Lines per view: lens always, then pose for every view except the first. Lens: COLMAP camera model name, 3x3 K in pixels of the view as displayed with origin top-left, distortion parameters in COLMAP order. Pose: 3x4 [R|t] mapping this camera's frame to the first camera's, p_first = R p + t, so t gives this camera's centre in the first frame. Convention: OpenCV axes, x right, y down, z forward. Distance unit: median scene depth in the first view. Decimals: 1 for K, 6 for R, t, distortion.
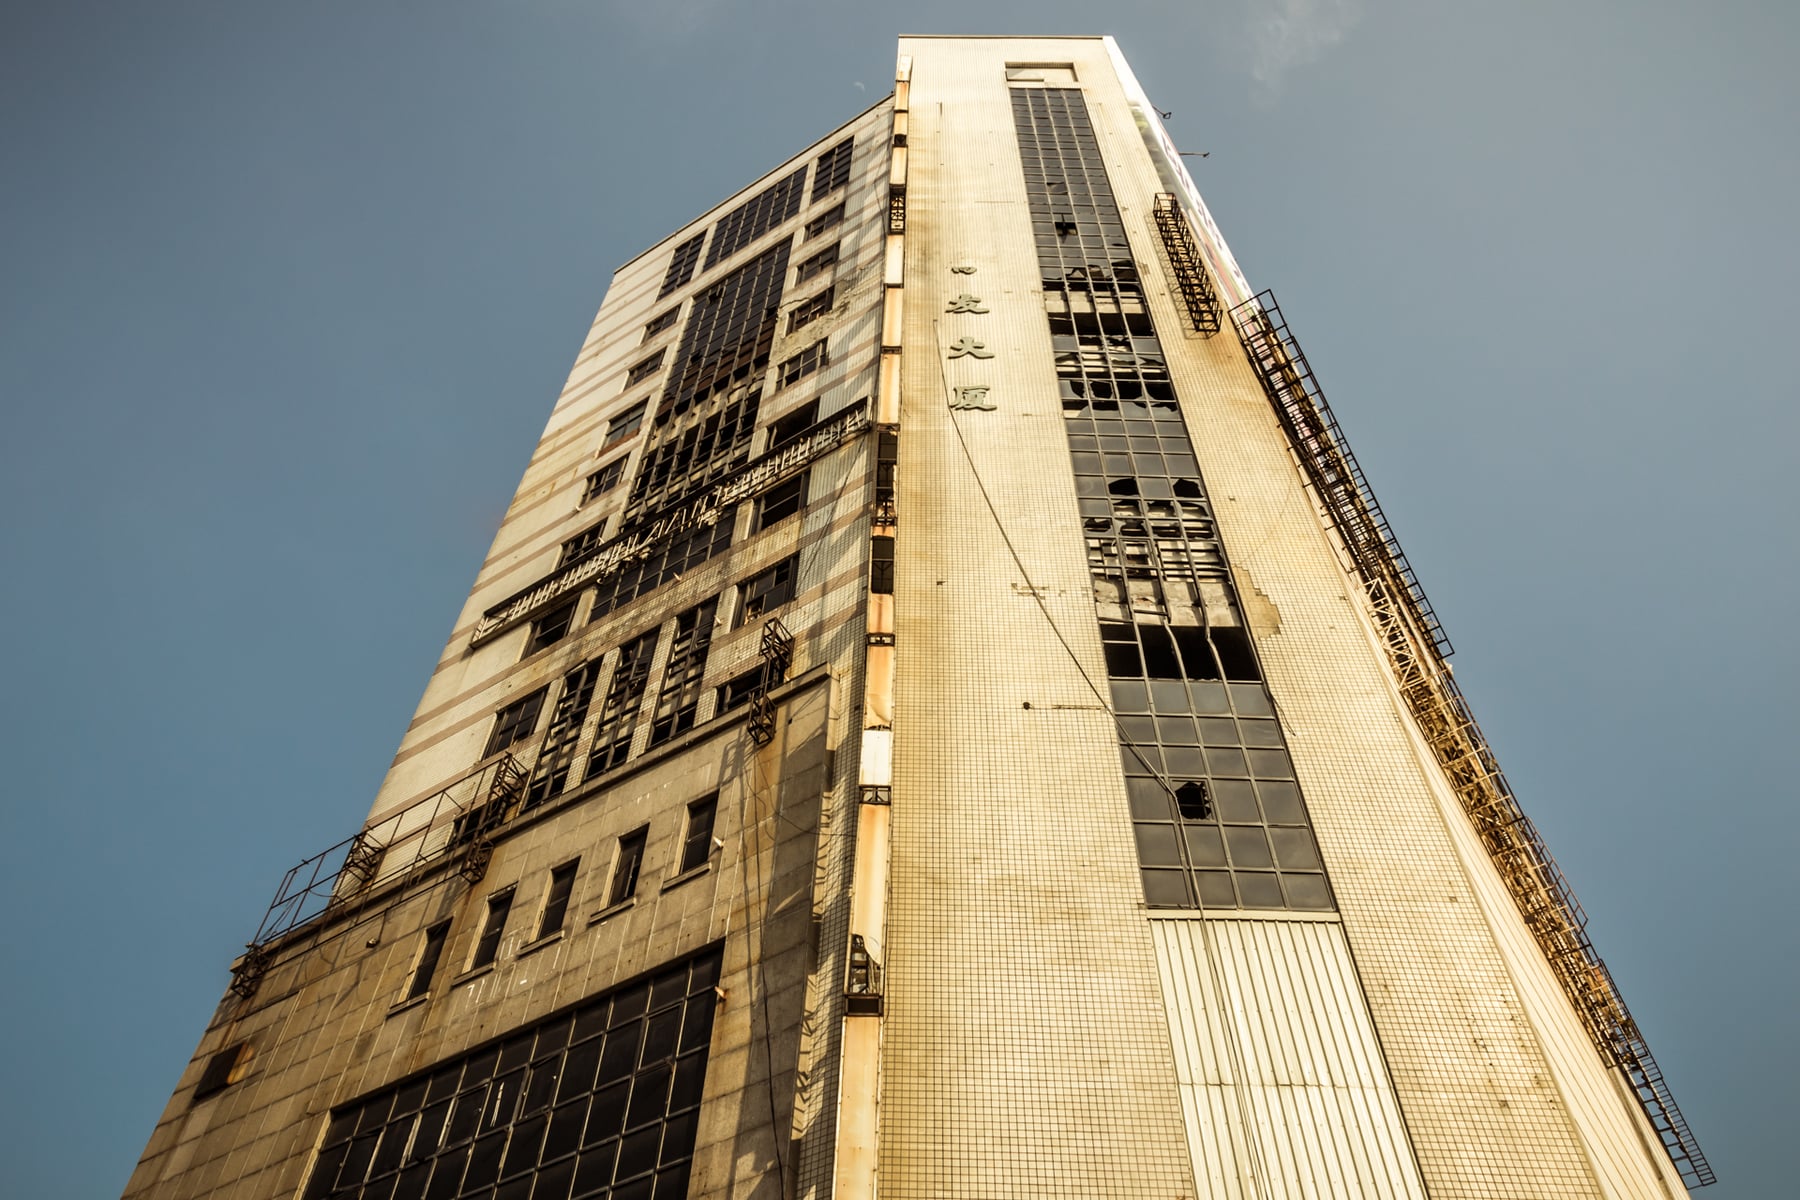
lens RADIAL K [[1394.4, 0, 894.4], [0, 1394.4, 603.2], [0, 0, 1]] dist [0.009040, -0.002039]
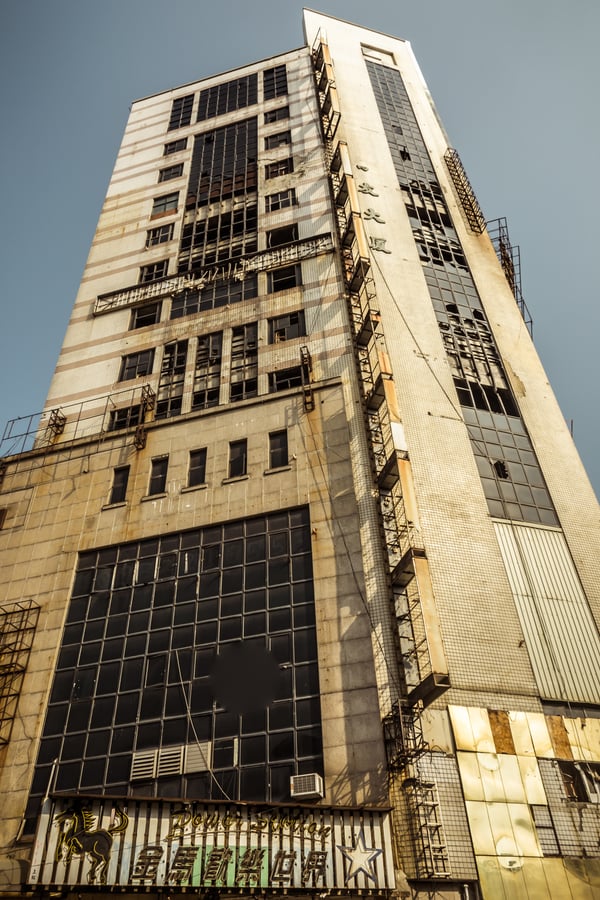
lens RADIAL K [[687.9, 0, 303.2], [0, 687.9, 450.0], [0, 0, 1]] dist [0.013109, -0.007298]
pose [[0.957112, 0.147595, 0.249302, -0.282717], [-0.196771, 0.962750, 0.185456, -0.025803], [-0.212643, -0.226557, 0.950502, 0.003753]]
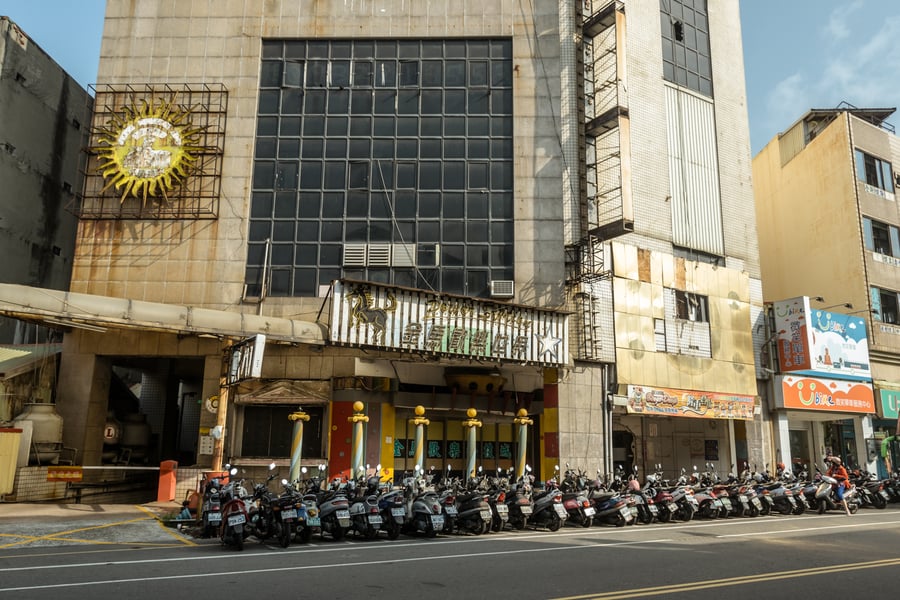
lens RADIAL K [[687.9, 0, 452.5], [0, 687.9, 309.5], [0, 0, 1]] dist [0.013109, -0.007298]
pose [[0.857096, 0.097128, 0.505918, -0.489612], [-0.415390, 0.711152, 0.567199, -0.020676], [-0.304693, -0.696297, 0.649871, 0.019517]]
